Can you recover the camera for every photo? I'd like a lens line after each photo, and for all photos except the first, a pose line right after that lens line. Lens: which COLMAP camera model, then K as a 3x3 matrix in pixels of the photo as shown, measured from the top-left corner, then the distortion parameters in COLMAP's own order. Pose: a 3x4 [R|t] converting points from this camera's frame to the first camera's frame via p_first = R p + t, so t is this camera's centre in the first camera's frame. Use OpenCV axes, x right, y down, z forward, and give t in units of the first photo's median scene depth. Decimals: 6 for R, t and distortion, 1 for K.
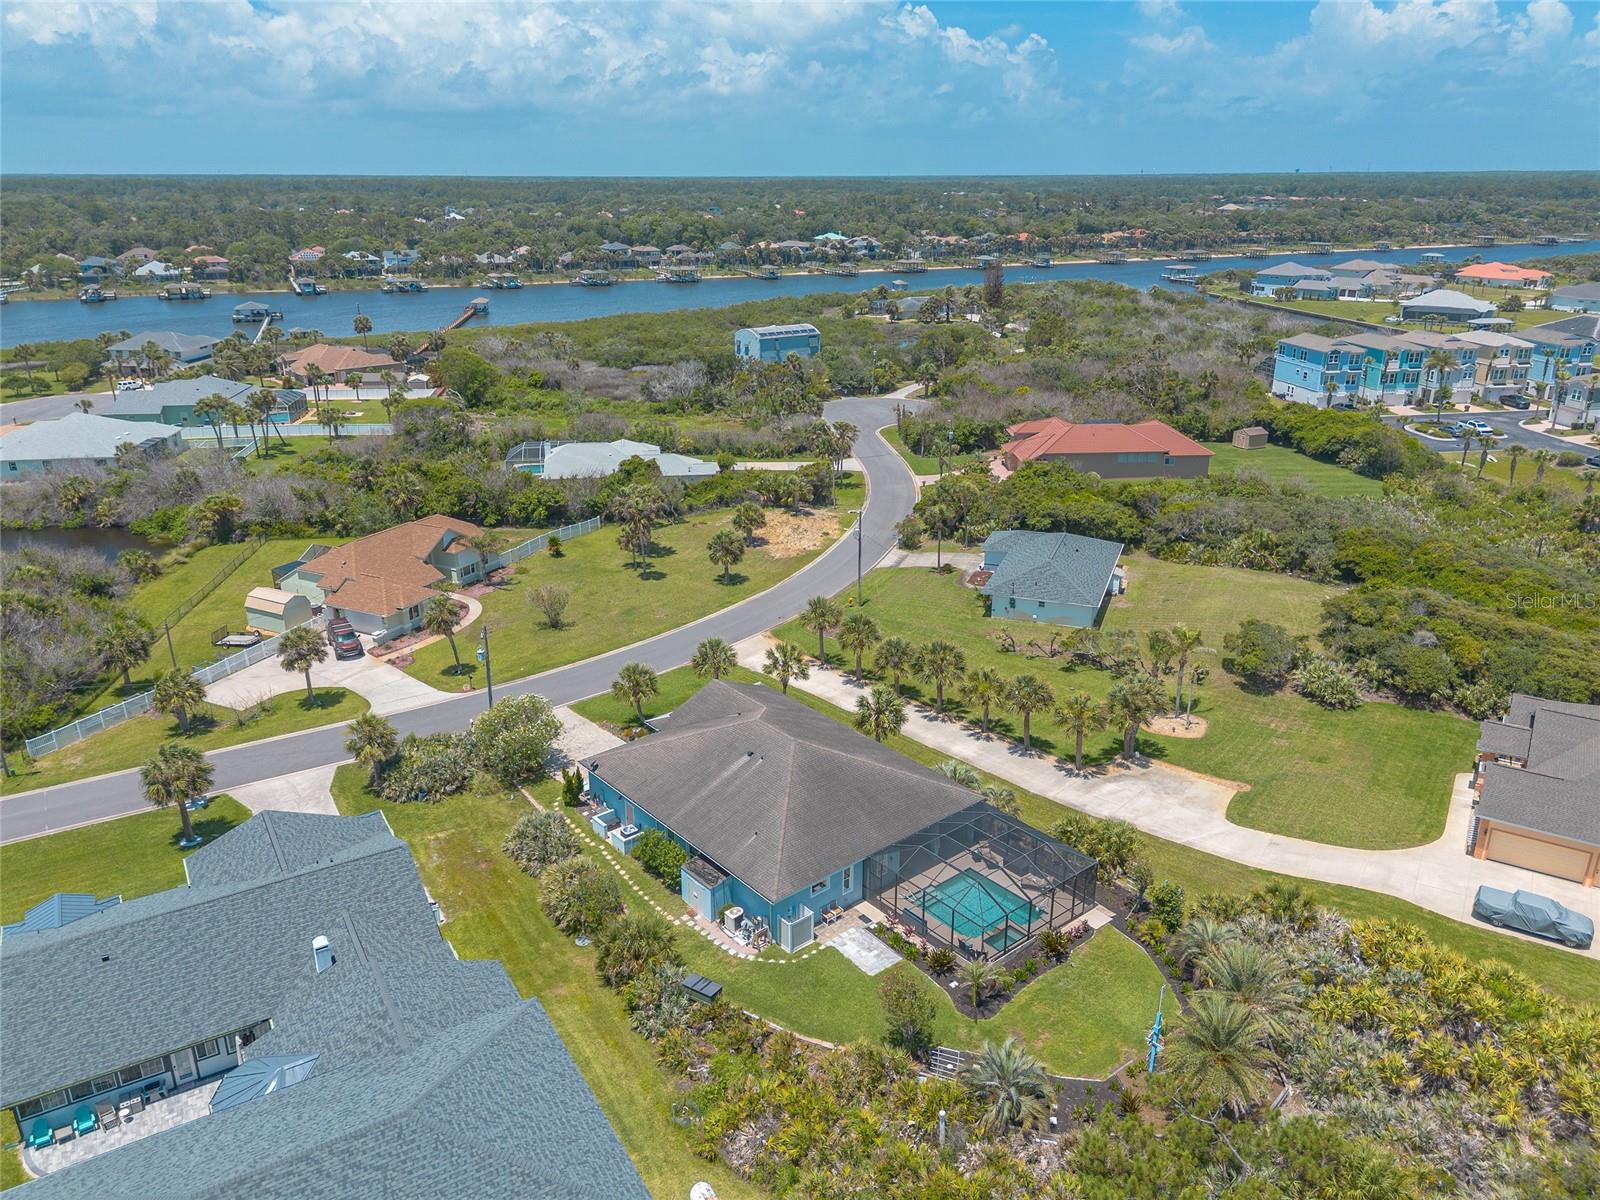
lens RADIAL K [[1127.6, 0, 796.8], [0, 1127.6, 611.6], [0, 0, 1]] dist [0.074524, -0.077596]
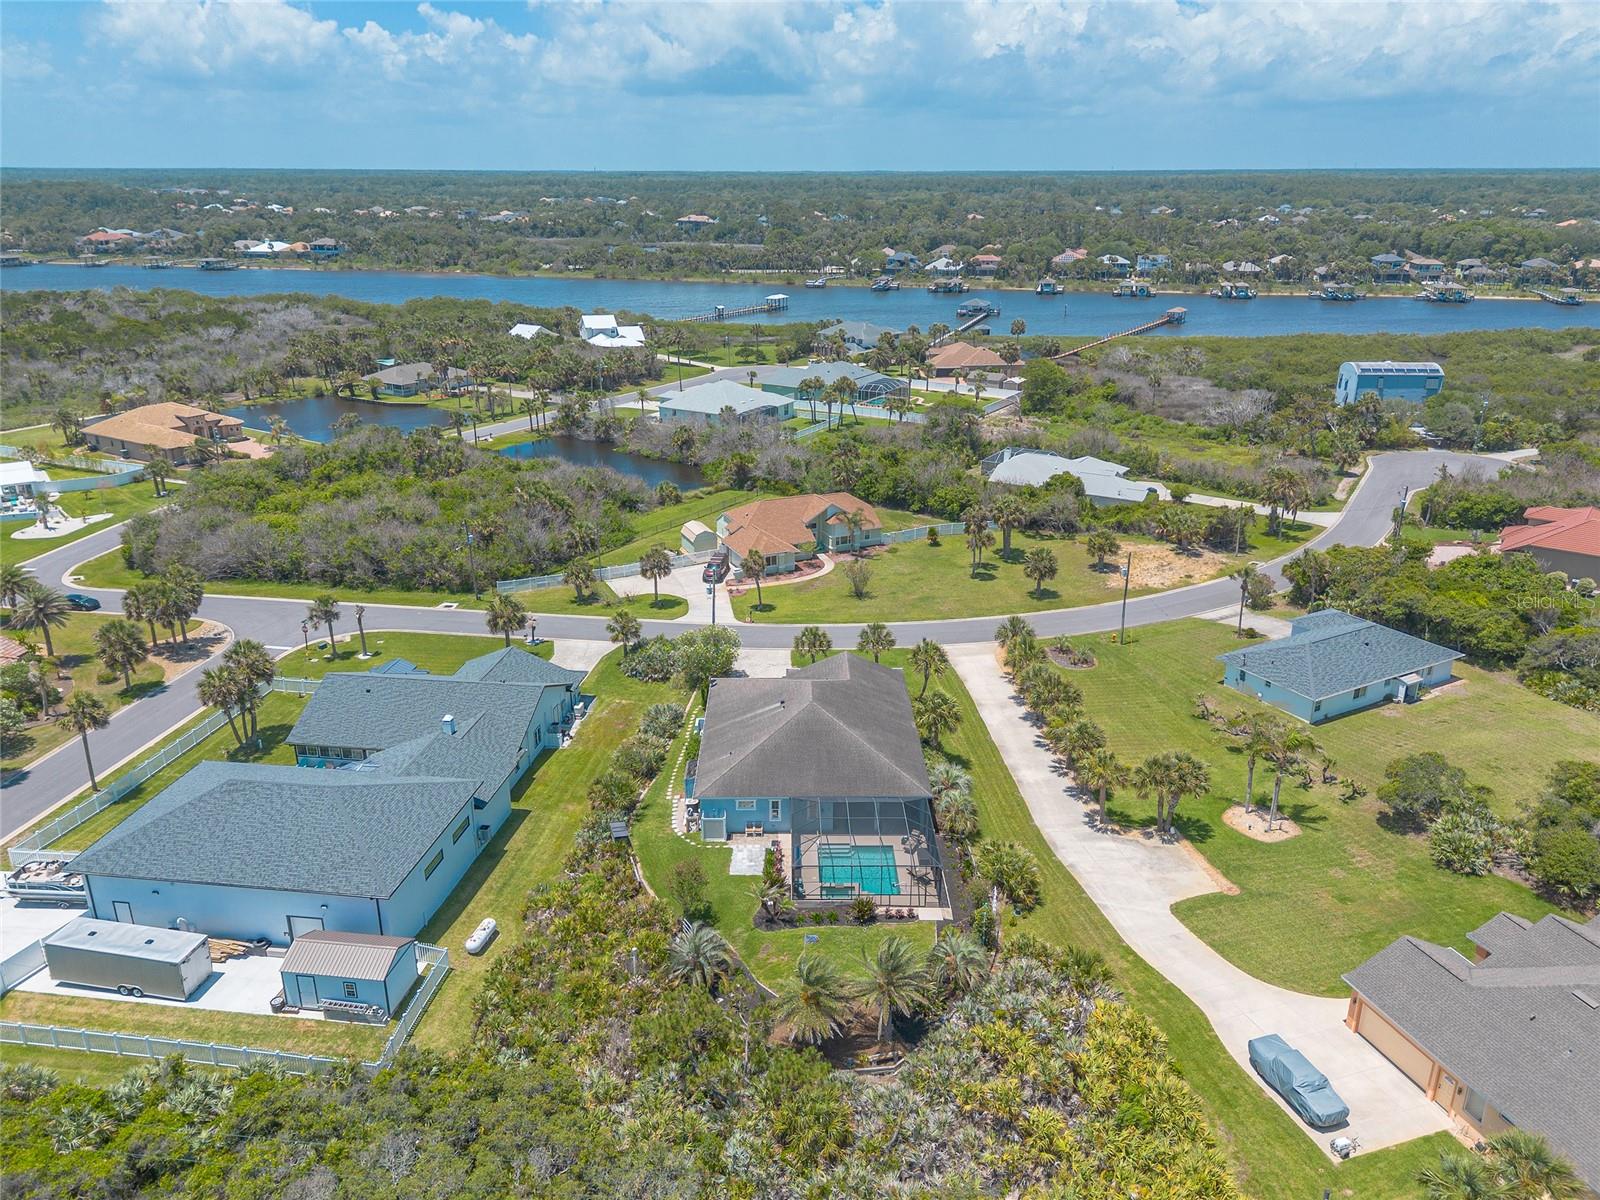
lens RADIAL K [[1137.8, 0, 797.8], [0, 1137.8, 638.6], [0, 0, 1]] dist [0.061914, -0.062221]
pose [[0.772572, 0.241674, -0.587133, 0.217754], [-0.228547, 0.968592, 0.097959, -0.022213], [0.592367, 0.058507, 0.803541, -0.003441]]
